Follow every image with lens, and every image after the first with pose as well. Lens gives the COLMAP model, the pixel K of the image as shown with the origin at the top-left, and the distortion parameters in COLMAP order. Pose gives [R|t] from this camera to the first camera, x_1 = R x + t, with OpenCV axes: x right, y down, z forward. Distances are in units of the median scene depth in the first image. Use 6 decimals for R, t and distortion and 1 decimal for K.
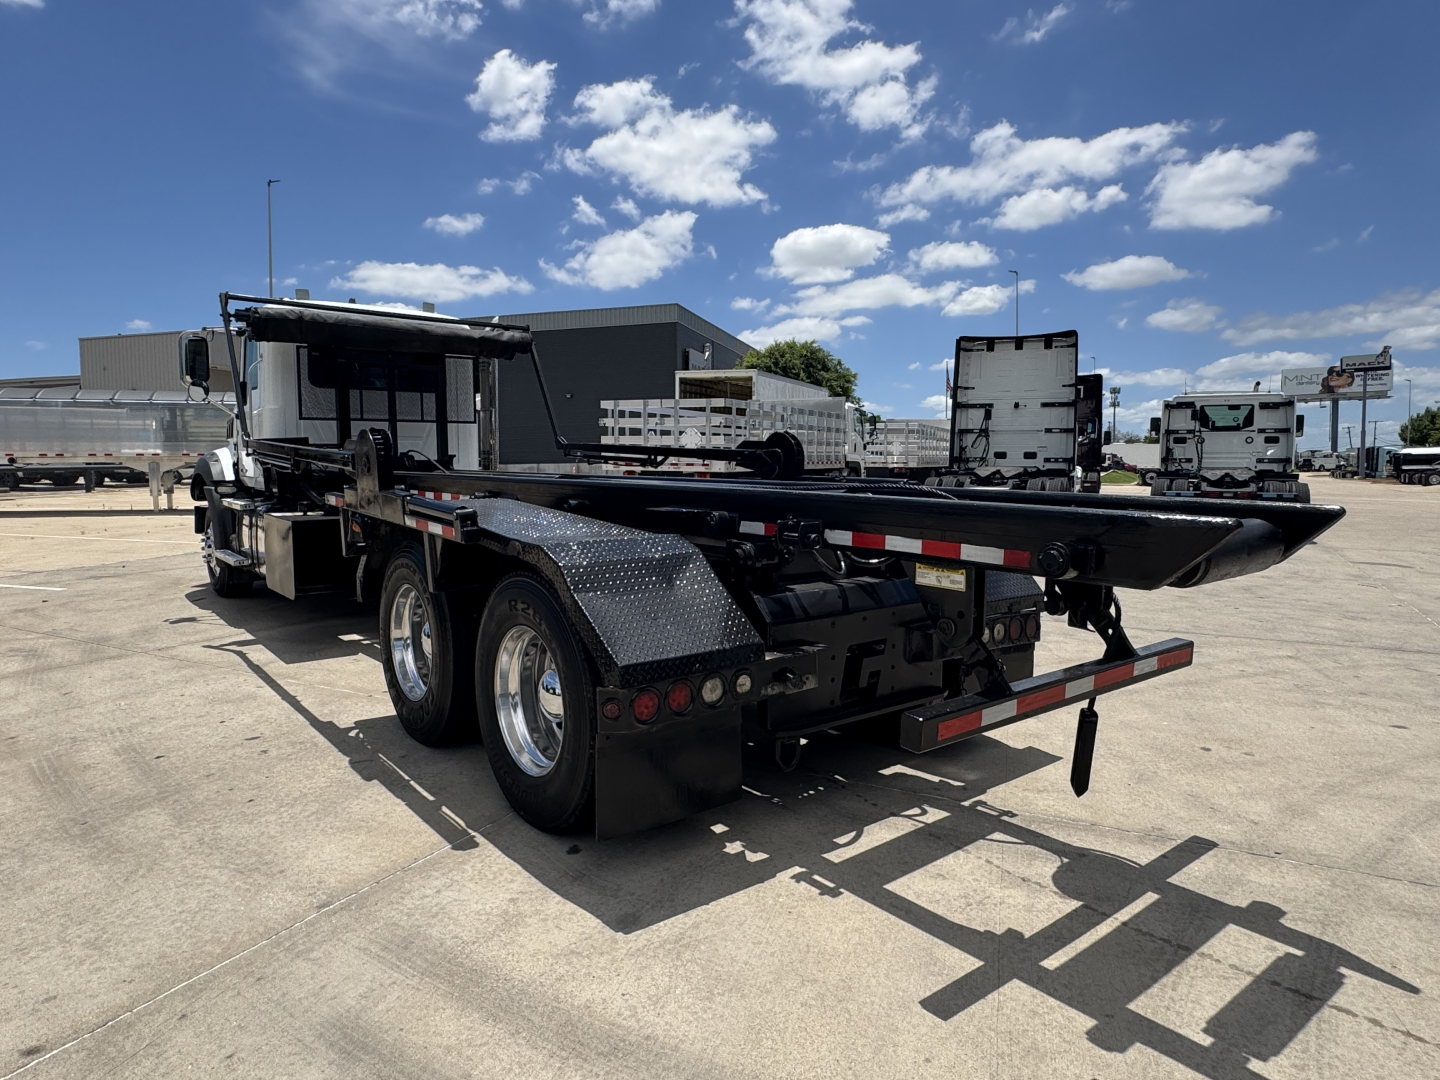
lens RADIAL K [[897.8, 0, 716.0], [0, 897.8, 533.5], [0, 0, 1]] dist [-0.003566, 0.003206]
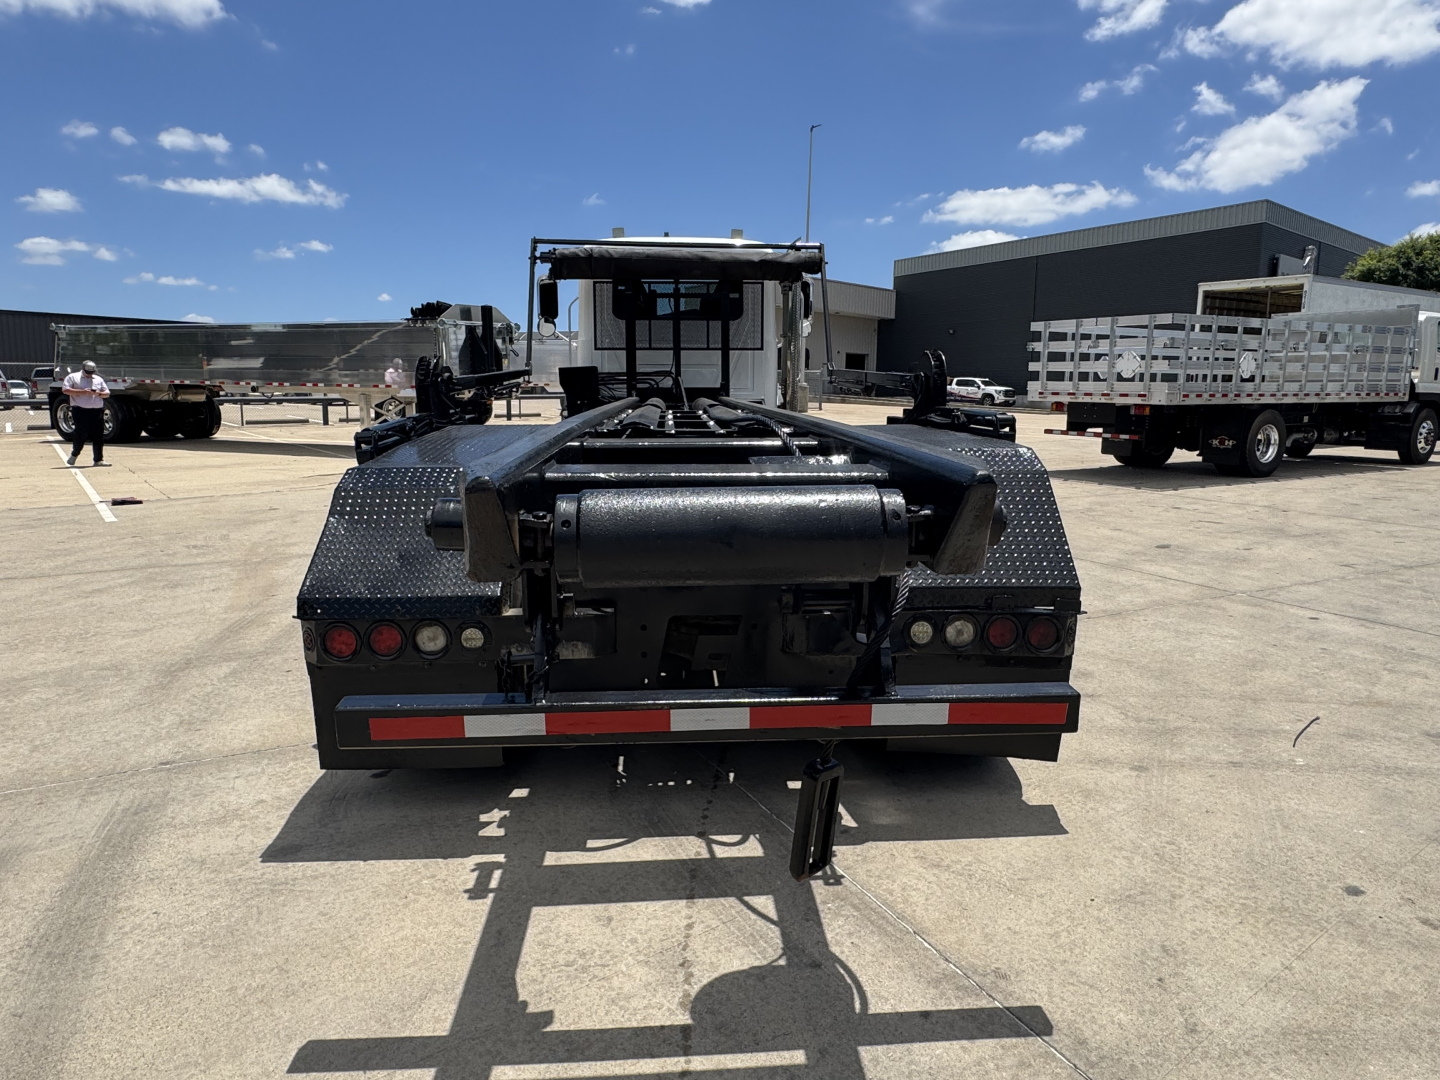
lens RADIAL K [[897.8, 0, 716.0], [0, 897.8, 533.5], [0, 0, 1]] dist [-0.003566, 0.003206]
pose [[0.815399, 0.094337, -0.571160, 0.680384], [-0.050463, 0.994460, 0.092210, -0.026901], [0.576695, -0.046365, 0.815643, 0.398782]]
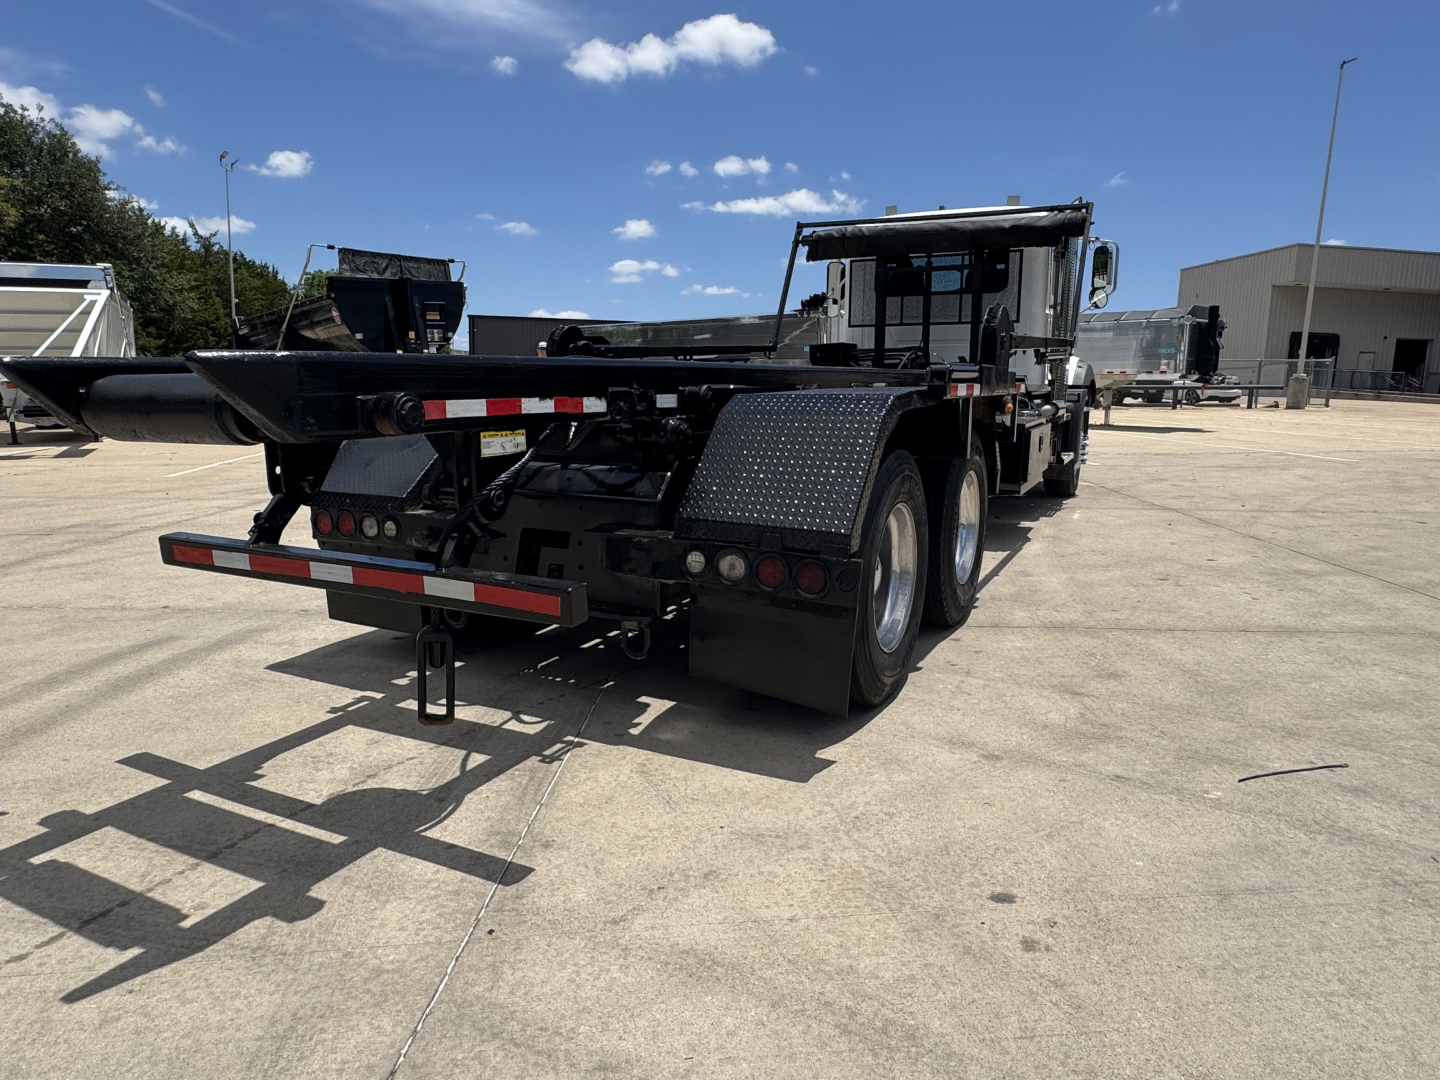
lens RADIAL K [[897.8, 0, 716.0], [0, 897.8, 533.5], [0, 0, 1]] dist [-0.003566, 0.003206]
pose [[0.408890, 0.153979, -0.899500, 1.171089], [-0.081244, 0.987891, 0.132179, -0.012377], [0.908960, 0.019033, 0.416448, 0.849690]]
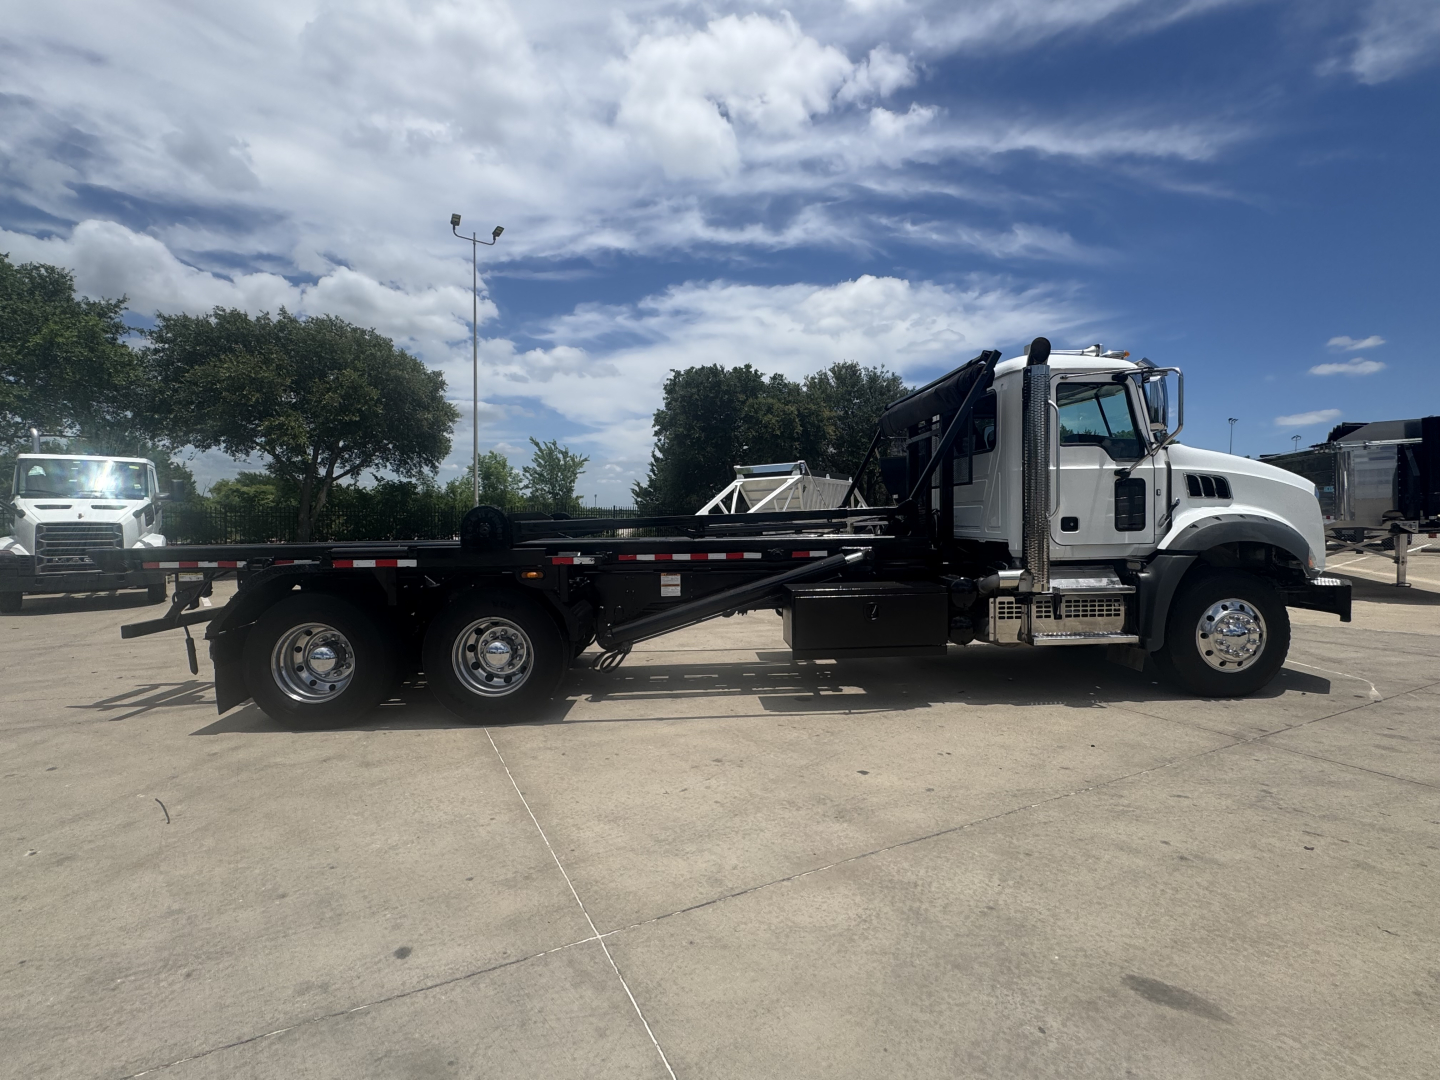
lens RADIAL K [[669.9, 0, 699.6], [0, 669.9, 542.4], [0, 0, 1]] dist [0.001036, 0.000196]
pose [[-0.579271, 0.033269, -0.814456, 1.012182], [-0.058390, 0.994906, 0.082169, -0.262597], [0.813041, 0.095155, -0.574378, 2.925121]]
